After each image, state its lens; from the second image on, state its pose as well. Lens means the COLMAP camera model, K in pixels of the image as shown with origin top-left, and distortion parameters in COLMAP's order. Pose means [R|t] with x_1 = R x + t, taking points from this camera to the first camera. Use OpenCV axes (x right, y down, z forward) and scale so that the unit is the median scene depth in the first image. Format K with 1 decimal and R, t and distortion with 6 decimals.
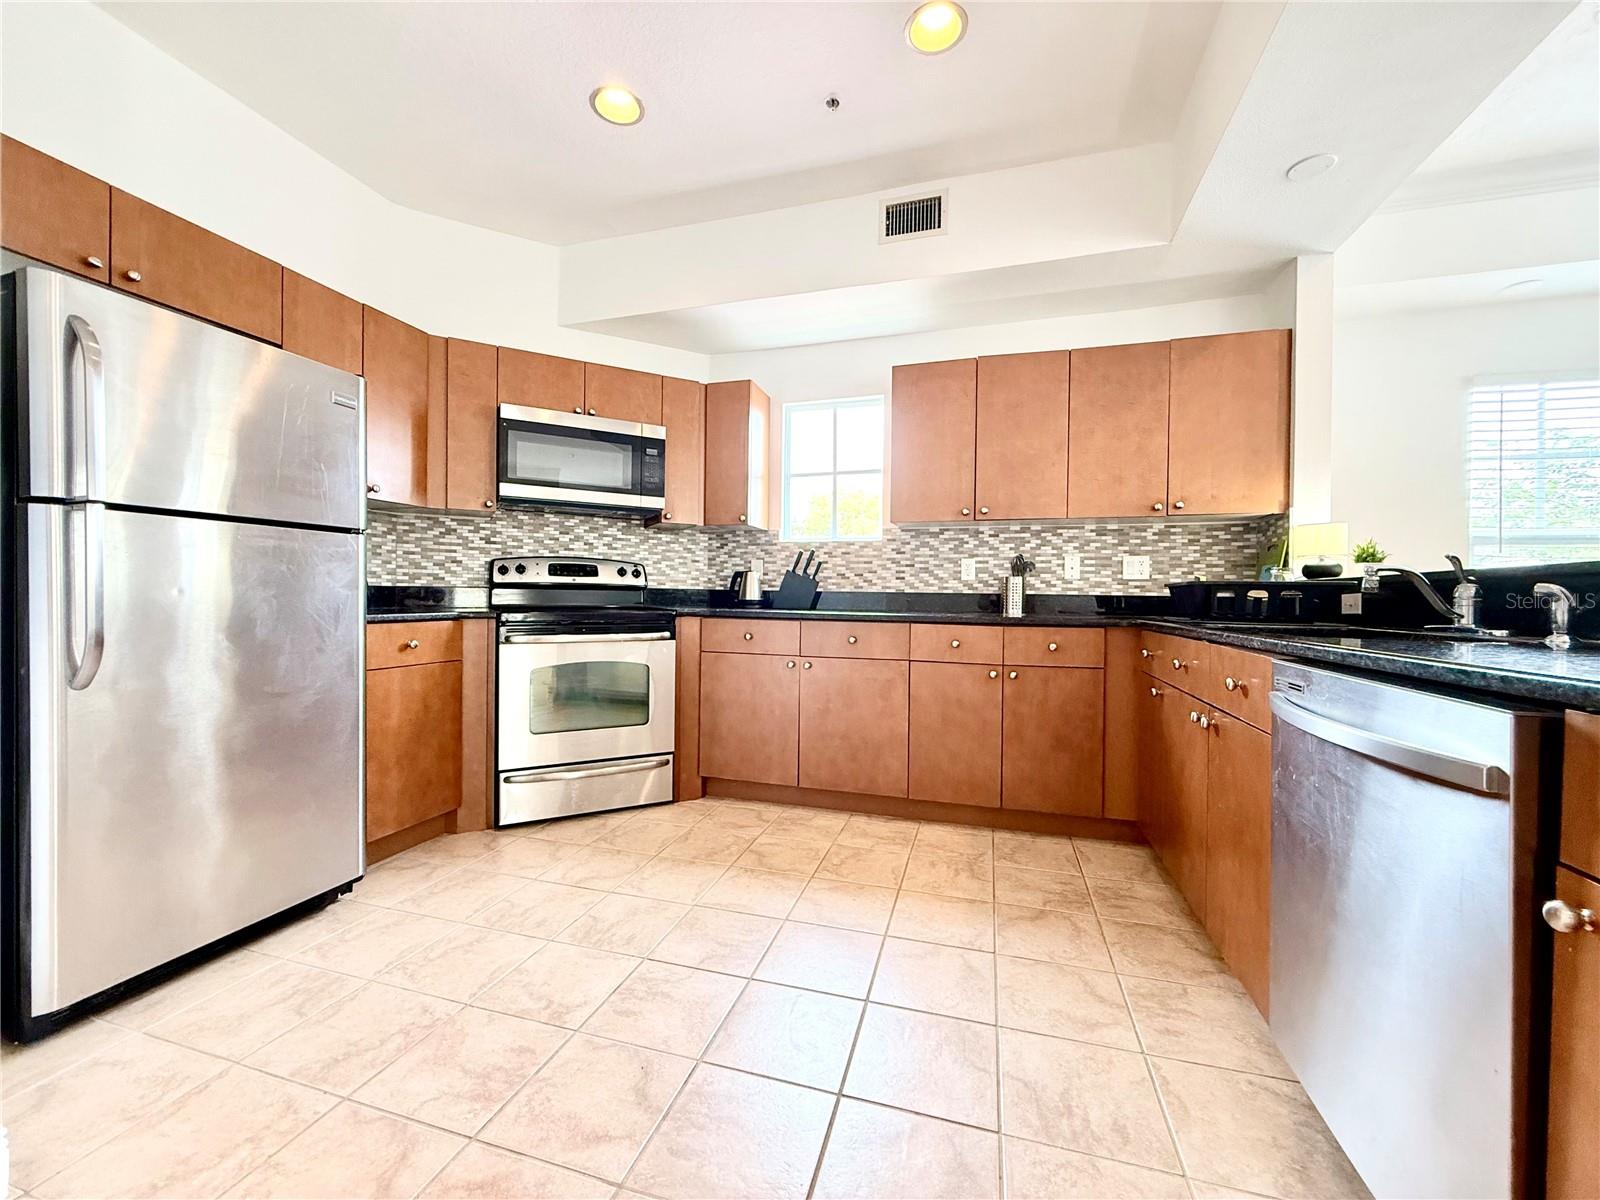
lens RADIAL K [[637.4, 0, 797.2], [0, 637.4, 599.6], [0, 0, 1]] dist [-0.001982, 0.000260]
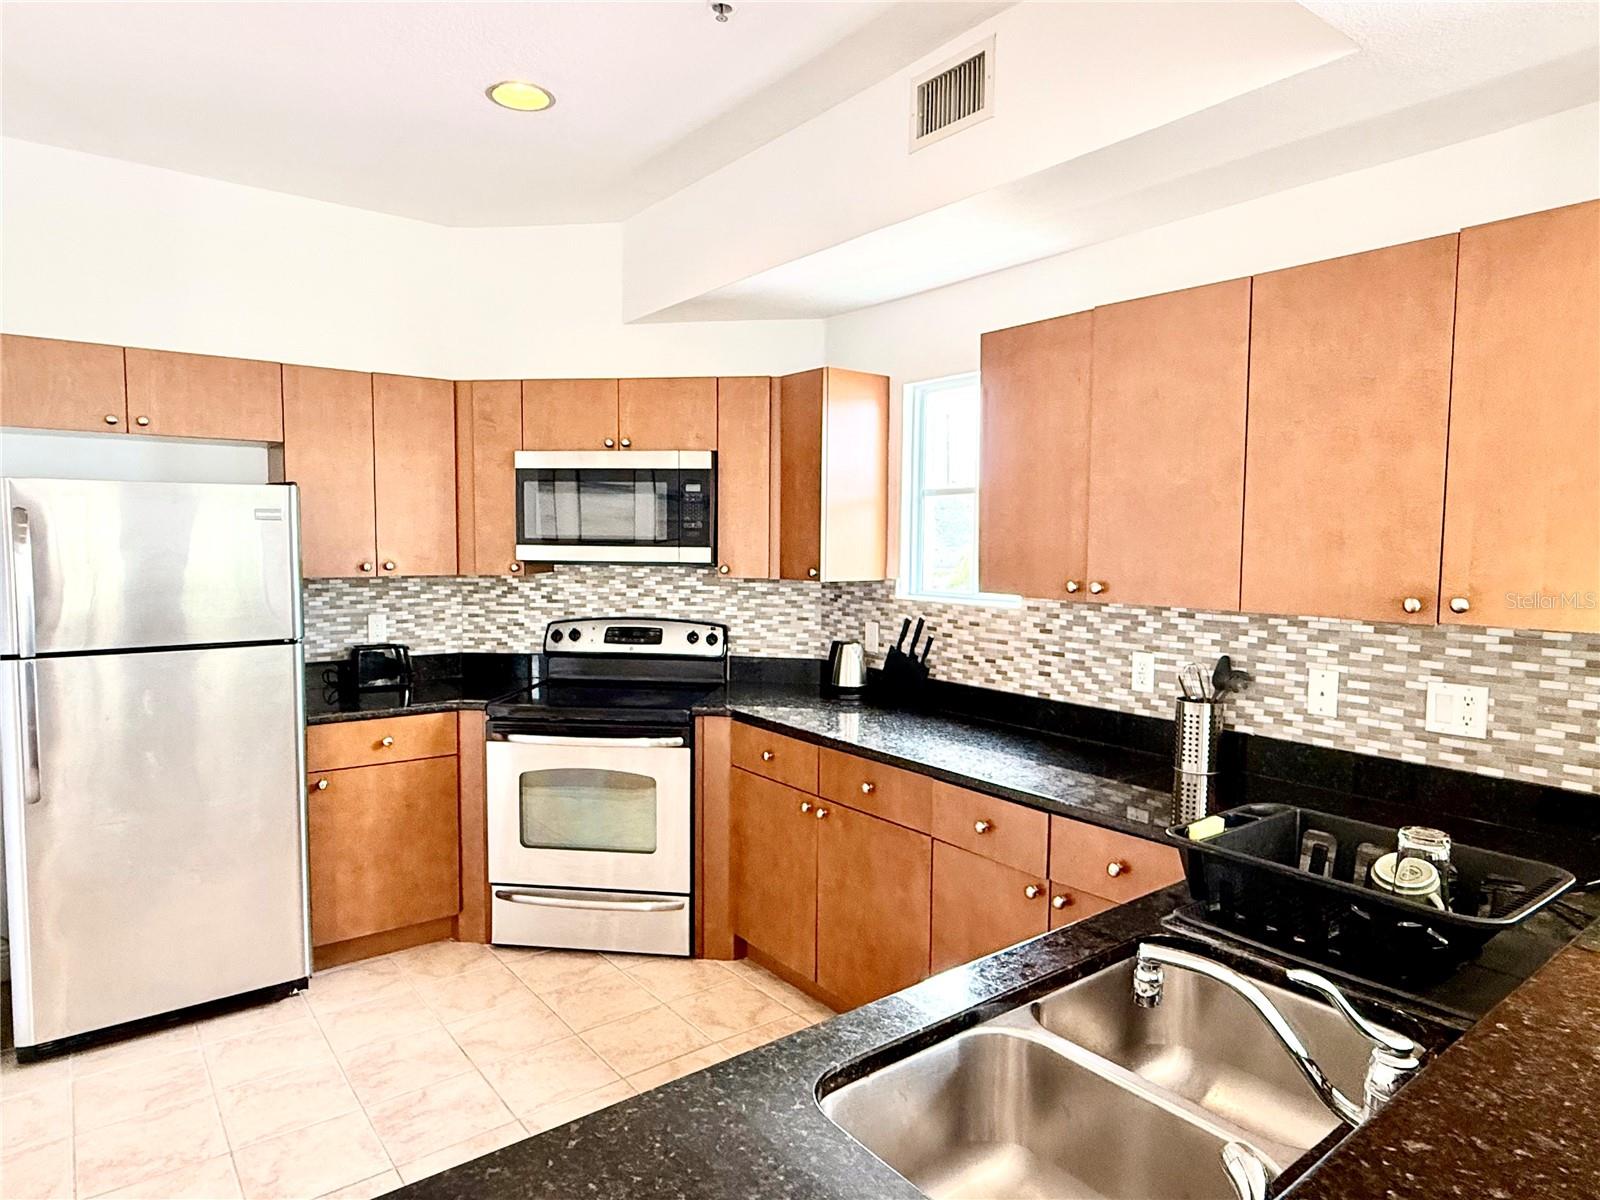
lens RADIAL K [[954.8, 0, 800.7], [0, 954.8, 603.9], [0, 0, 1]] dist [-0.007293, -0.001425]
pose [[0.814784, 0.035370, -0.578685, 0.537637], [-0.001004, 0.998222, 0.059599, -0.166661], [0.579764, -0.047979, 0.813370, 0.164133]]
